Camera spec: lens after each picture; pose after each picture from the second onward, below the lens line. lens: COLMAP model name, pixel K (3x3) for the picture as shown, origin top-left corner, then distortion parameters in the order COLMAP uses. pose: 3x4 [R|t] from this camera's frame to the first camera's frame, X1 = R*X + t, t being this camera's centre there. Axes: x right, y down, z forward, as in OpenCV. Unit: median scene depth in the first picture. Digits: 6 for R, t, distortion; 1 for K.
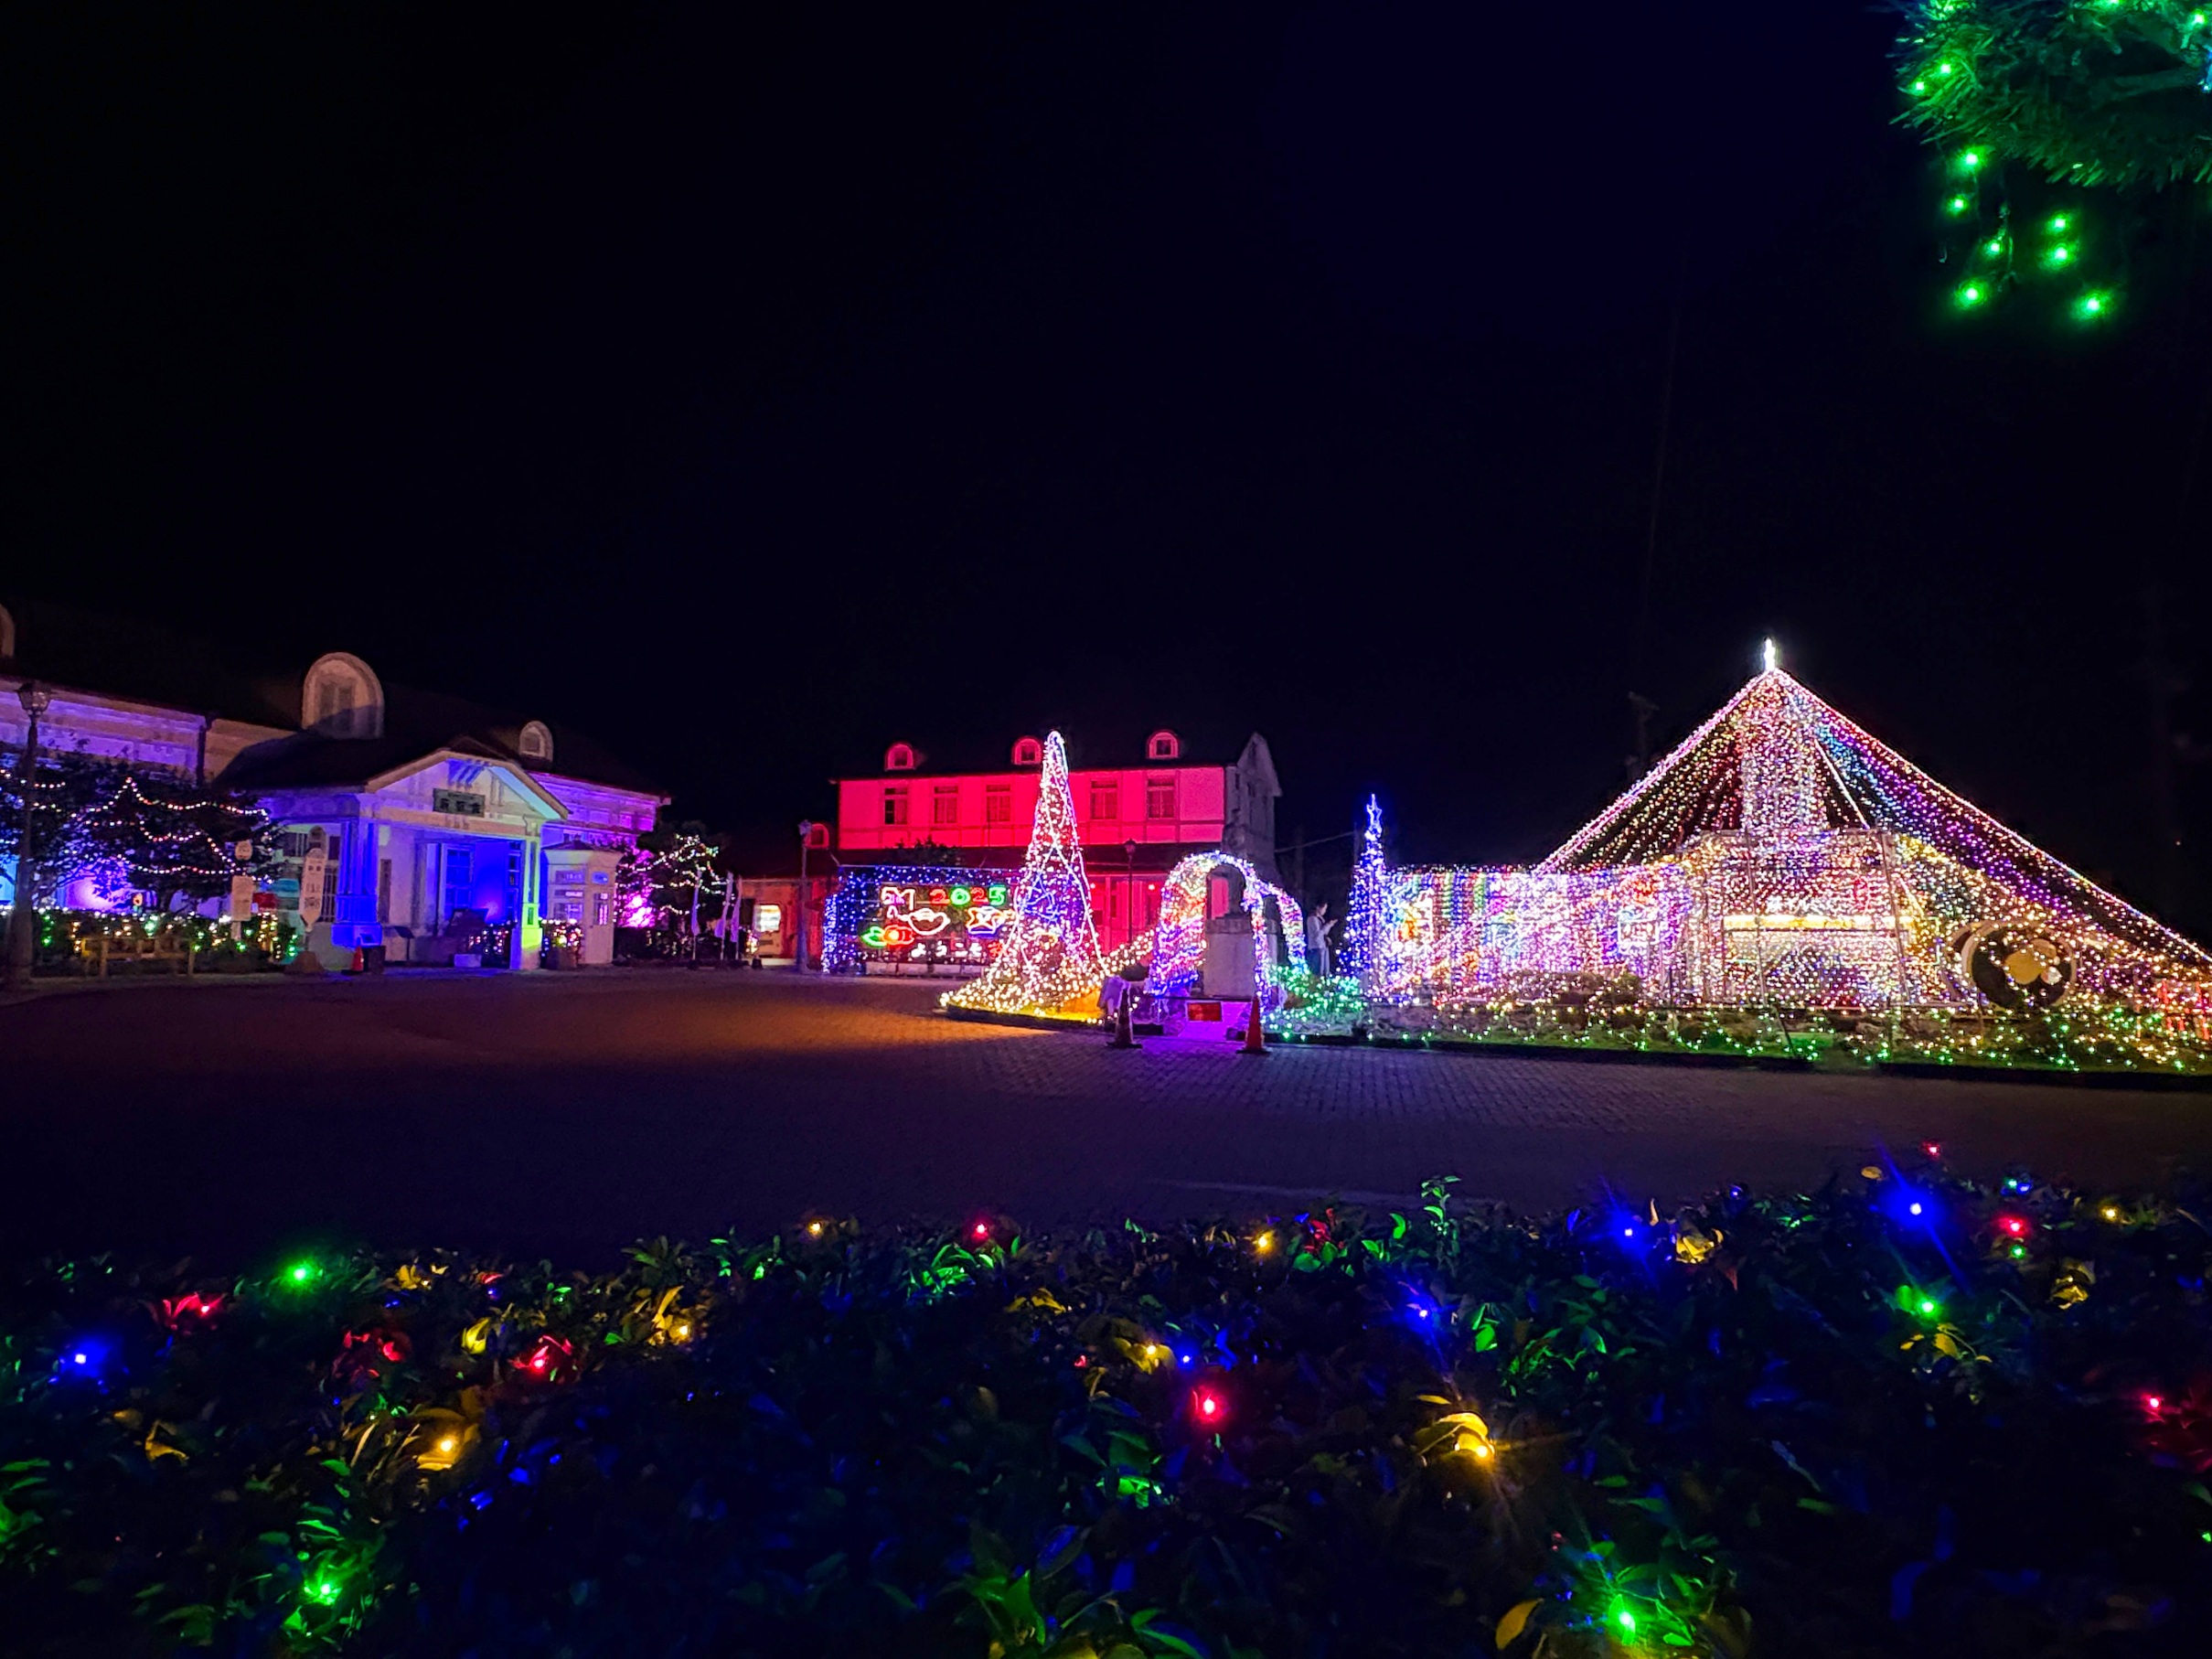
lens RADIAL K [[1334.3, 0, 1105.5], [0, 1334.3, 829.5], [0, 0, 1]] dist [-0.001581, 0.000729]
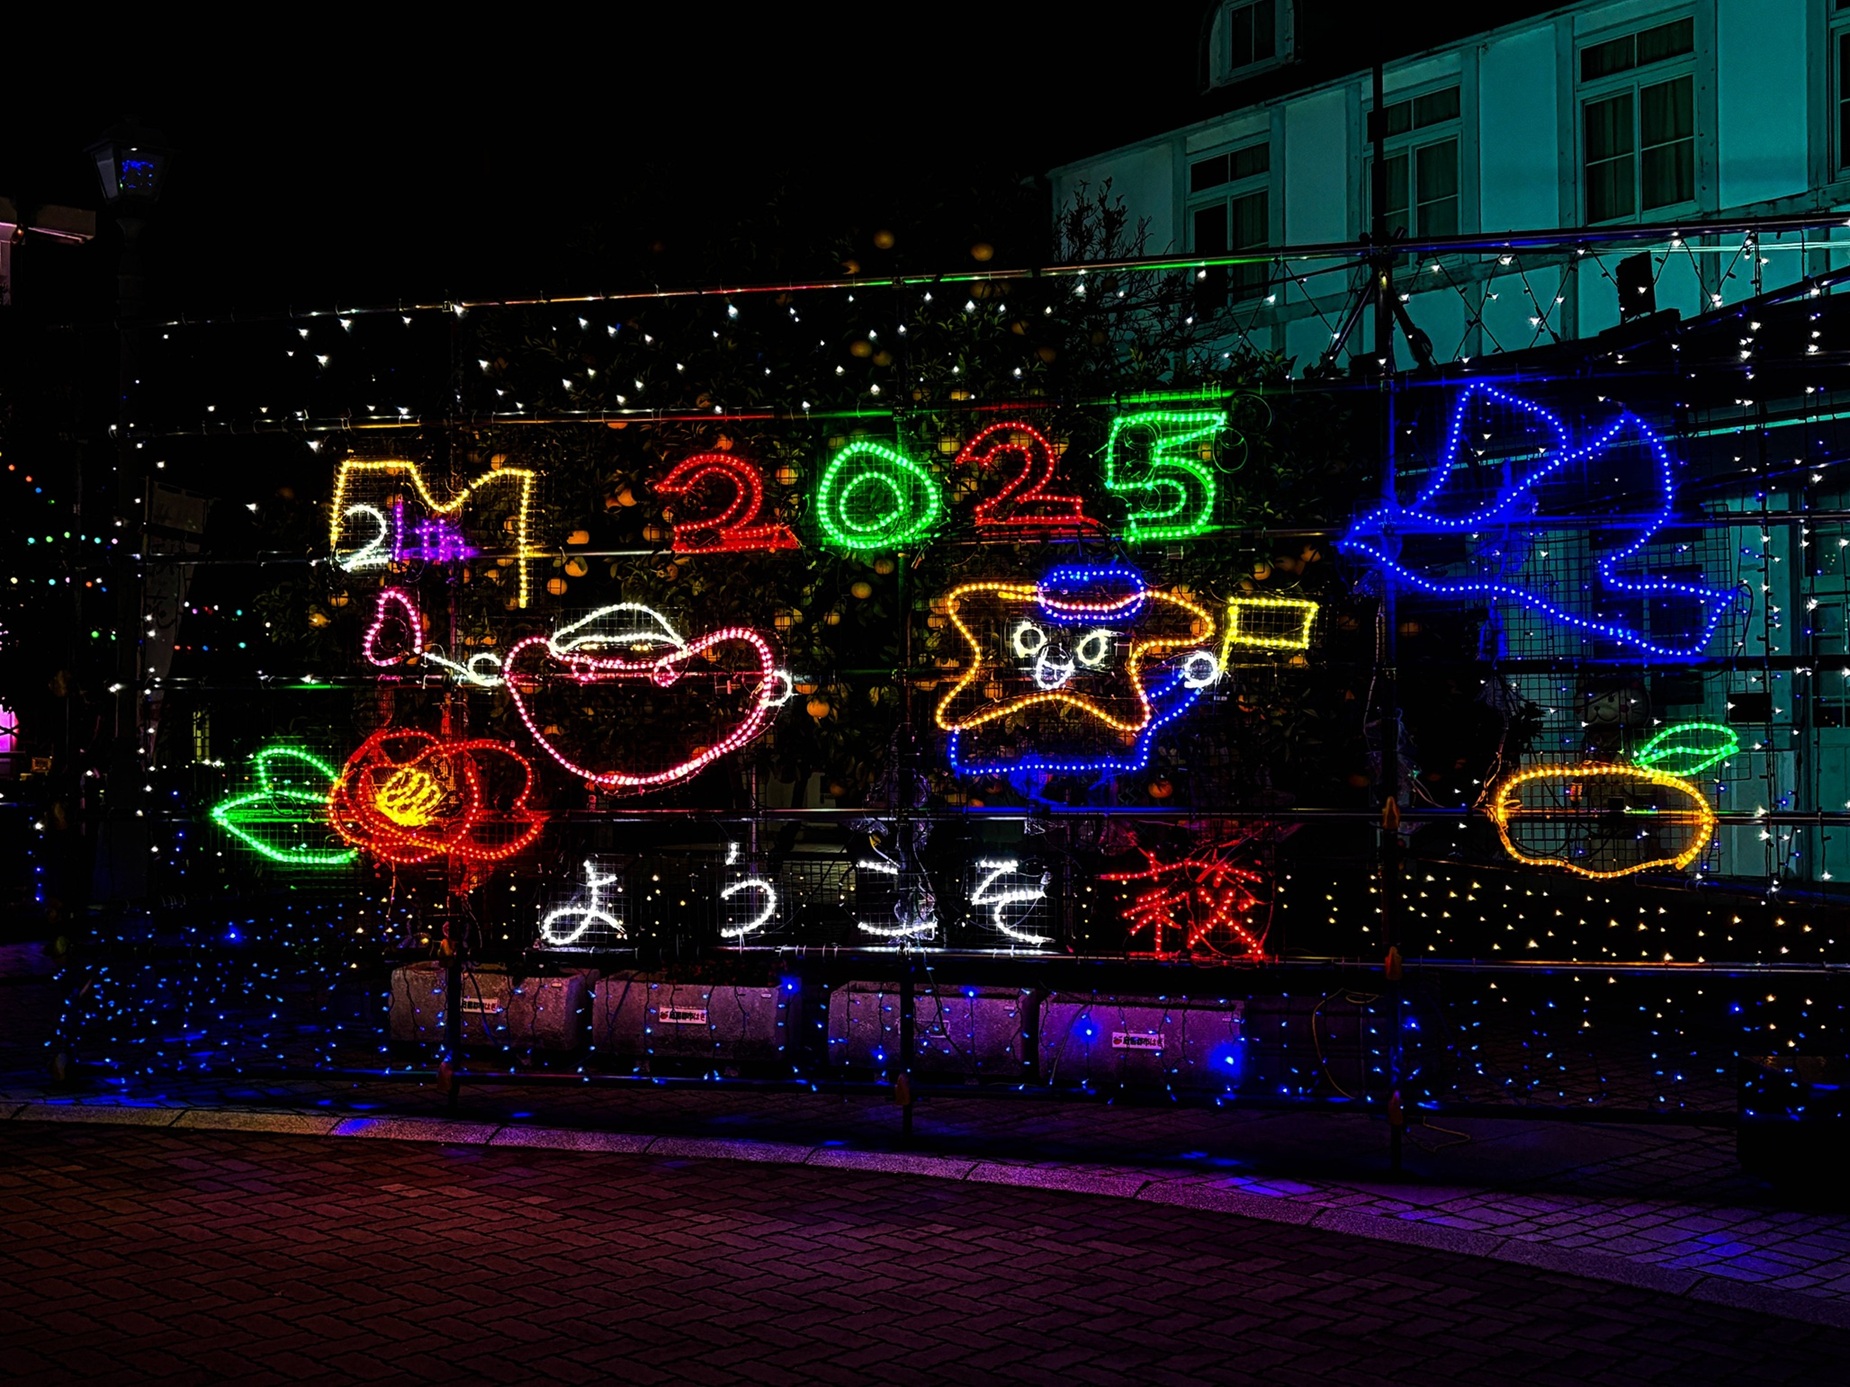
lens RADIAL K [[2165.0, 0, 925.0], [0, 2165.0, 697.2], [0, 0, 1]] dist [0.022148, 0.000000]
pose [[0.843195, -0.021686, -0.537171, 0.008337], [0.056088, 0.997282, 0.047779, 0.060387], [0.534674, -0.070416, 0.842119, 0.828452]]
